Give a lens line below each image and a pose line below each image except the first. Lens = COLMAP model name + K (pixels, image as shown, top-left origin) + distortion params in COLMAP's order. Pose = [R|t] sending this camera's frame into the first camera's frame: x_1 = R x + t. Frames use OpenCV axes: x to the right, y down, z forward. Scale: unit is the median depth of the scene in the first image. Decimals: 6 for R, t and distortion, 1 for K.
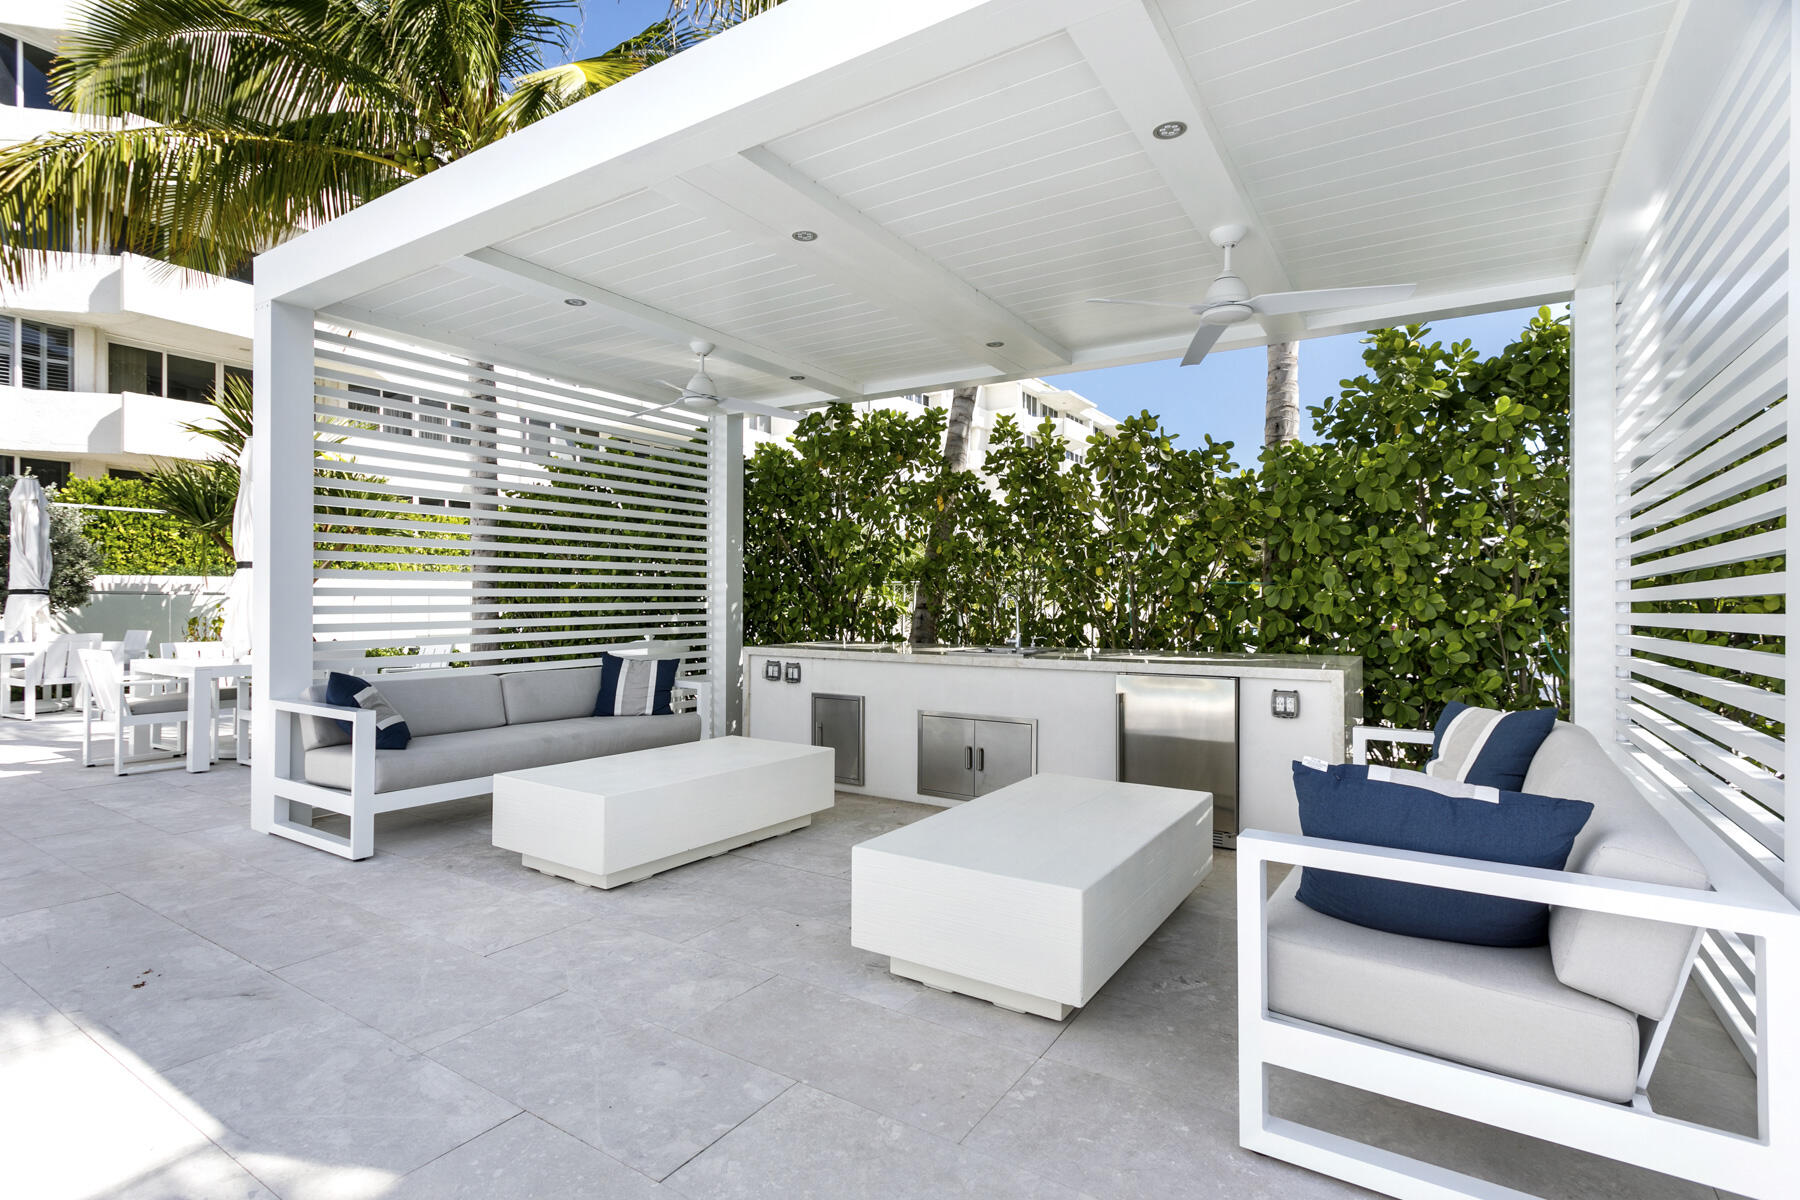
lens RADIAL K [[879.2, 0, 896.2], [0, 879.2, 580.4], [0, 0, 1]] dist [-0.001056, 0.000021]
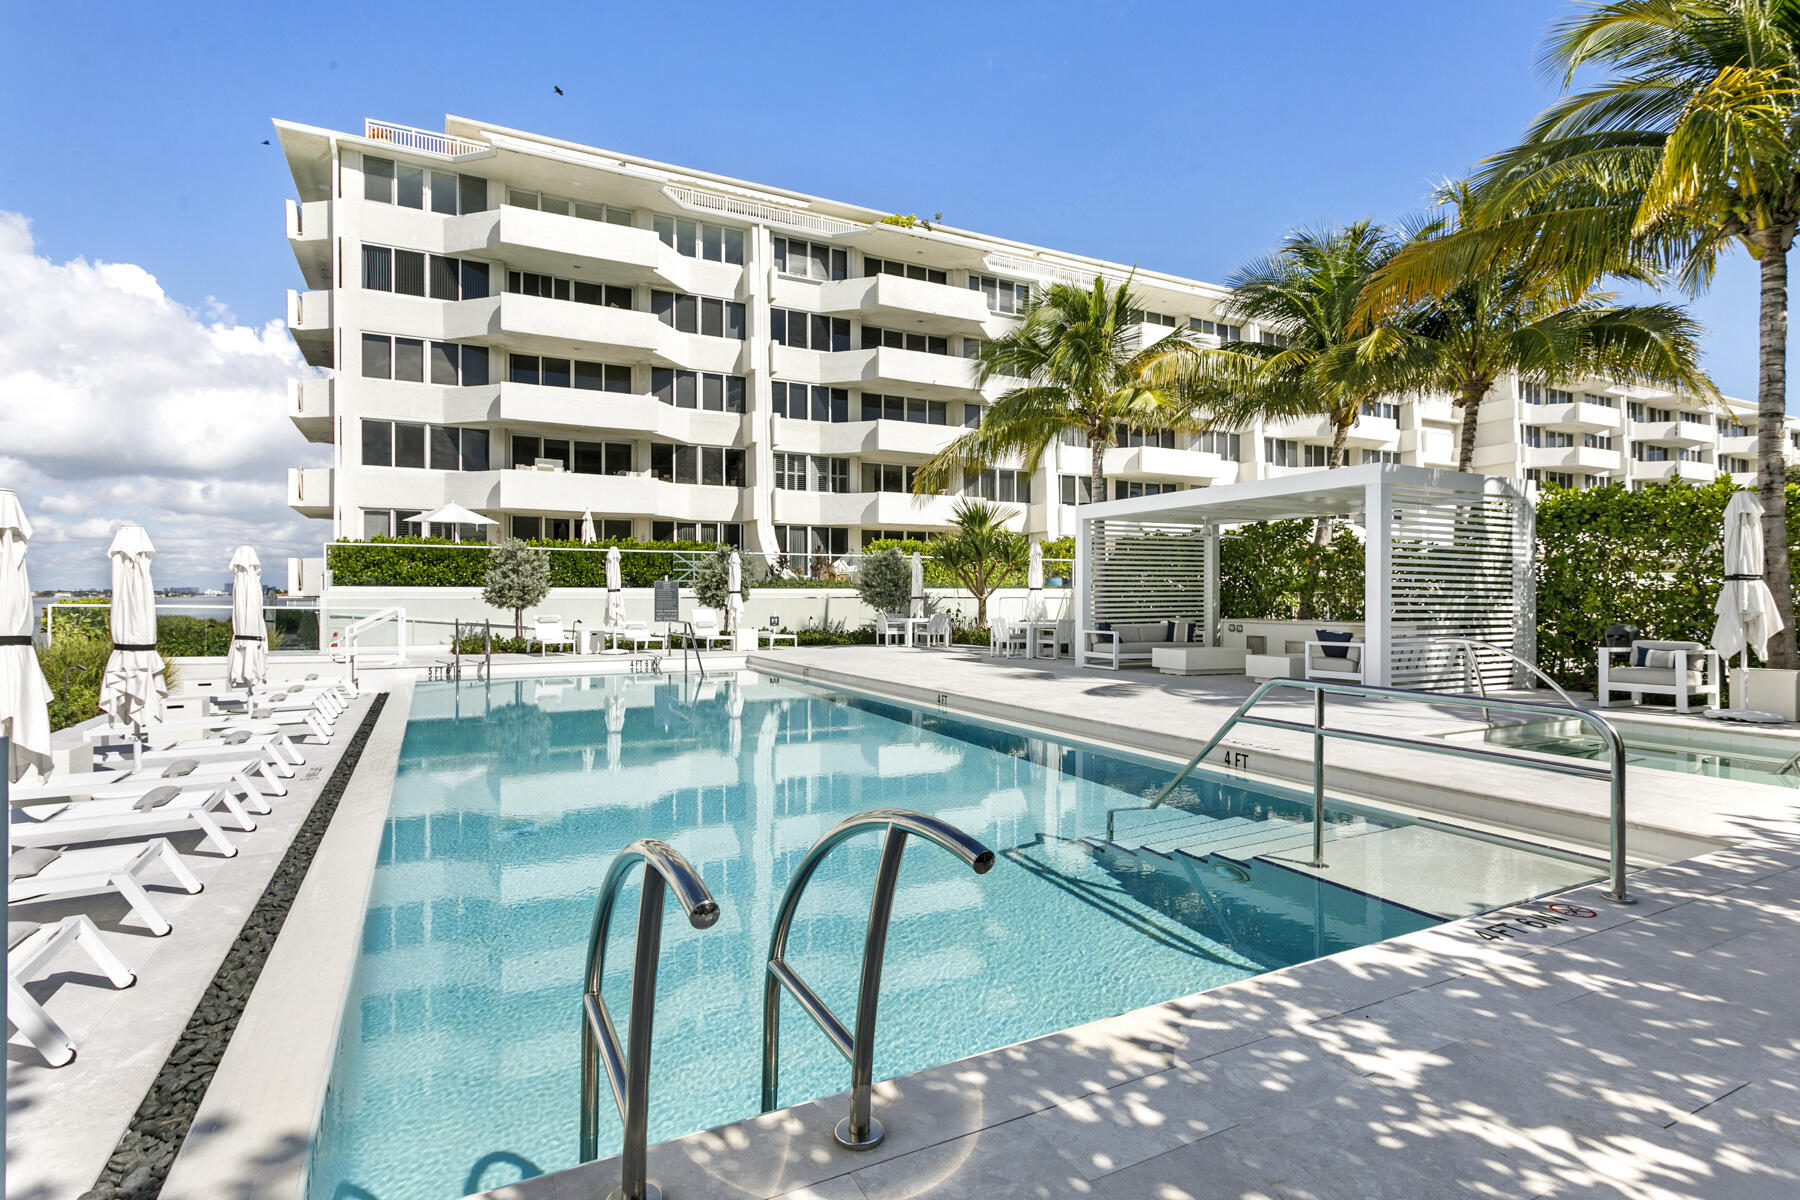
lens RADIAL K [[868.9, 0, 900.0], [0, 868.9, 600.0], [0, 0, 1]] dist [-0.001201, -0.000020]
pose [[0.869260, 0.001546, -0.494353, 0.253095], [0.010716, 0.999701, 0.021970, -0.044573], [0.494239, -0.024395, 0.868984, -1.570944]]
